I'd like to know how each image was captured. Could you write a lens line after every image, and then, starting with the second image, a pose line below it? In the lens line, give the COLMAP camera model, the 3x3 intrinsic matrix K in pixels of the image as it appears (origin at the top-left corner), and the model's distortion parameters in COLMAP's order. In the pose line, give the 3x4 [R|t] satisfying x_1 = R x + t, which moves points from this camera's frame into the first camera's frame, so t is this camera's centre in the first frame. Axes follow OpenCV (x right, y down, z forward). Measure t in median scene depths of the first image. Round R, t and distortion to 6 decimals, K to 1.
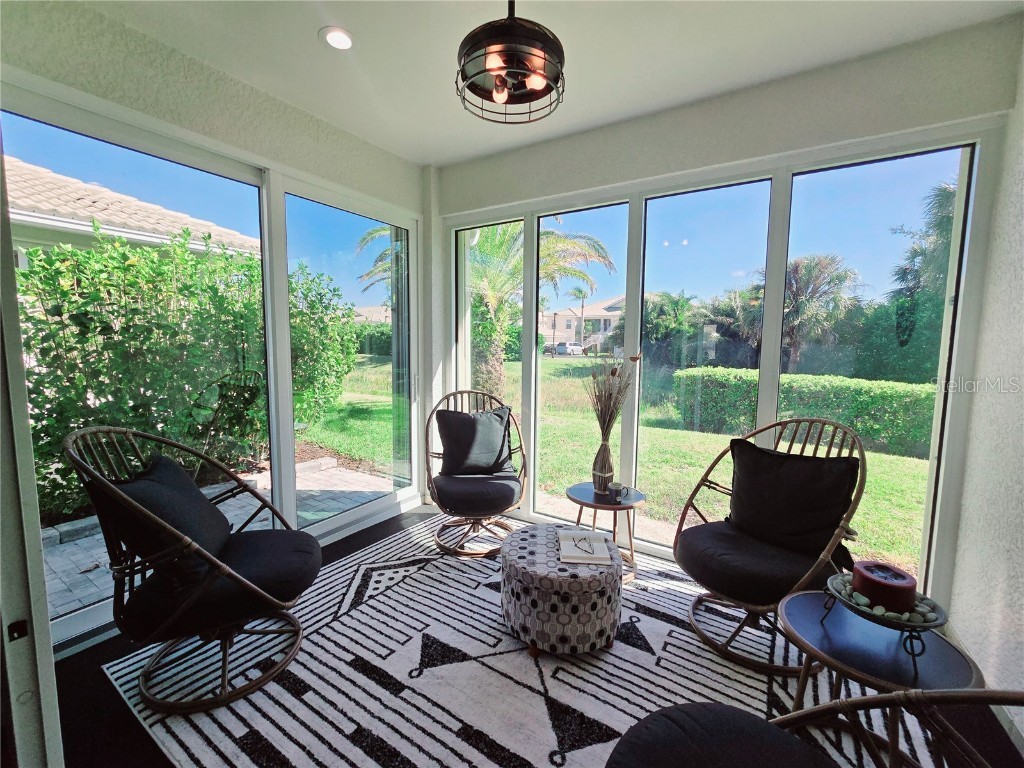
lens RADIAL K [[426.2, 0, 513.9], [0, 426.2, 380.0], [0, 0, 1]] dist [0.000531, 0.000310]
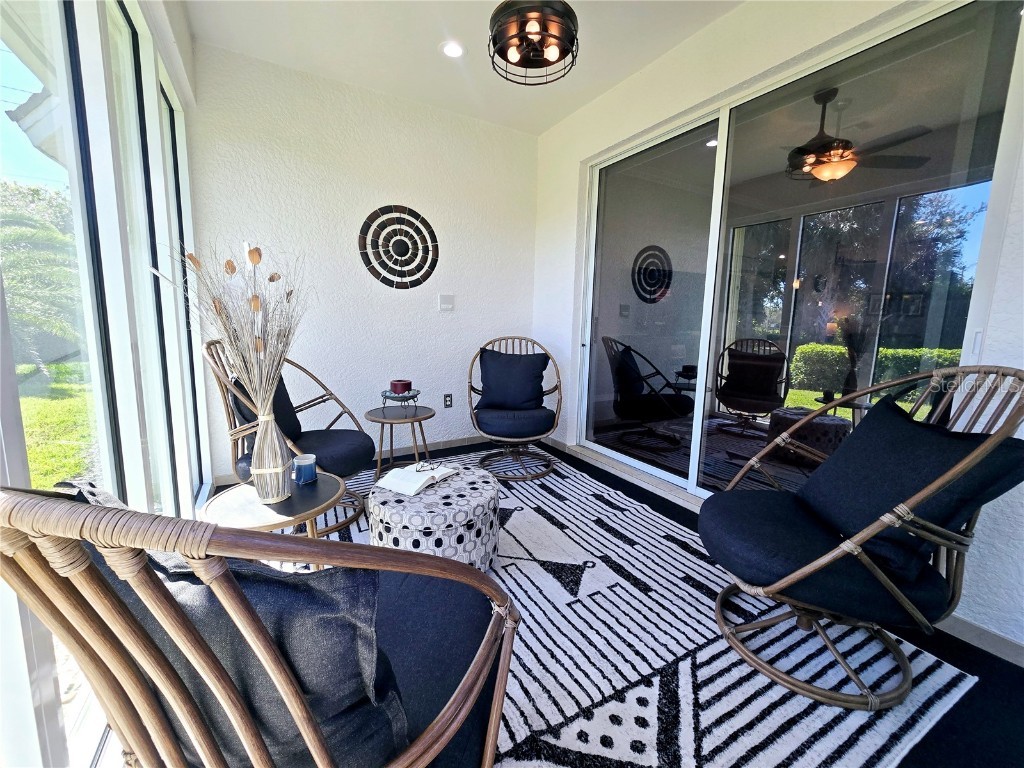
lens RADIAL K [[426.2, 0, 513.9], [0, 426.2, 380.0], [0, 0, 1]] dist [0.000531, 0.000310]
pose [[-0.886456, -0.097522, 0.452422, -0.410931], [0.008996, 0.973732, 0.227521, -0.039126], [-0.462726, 0.205757, -0.862293, 1.562929]]
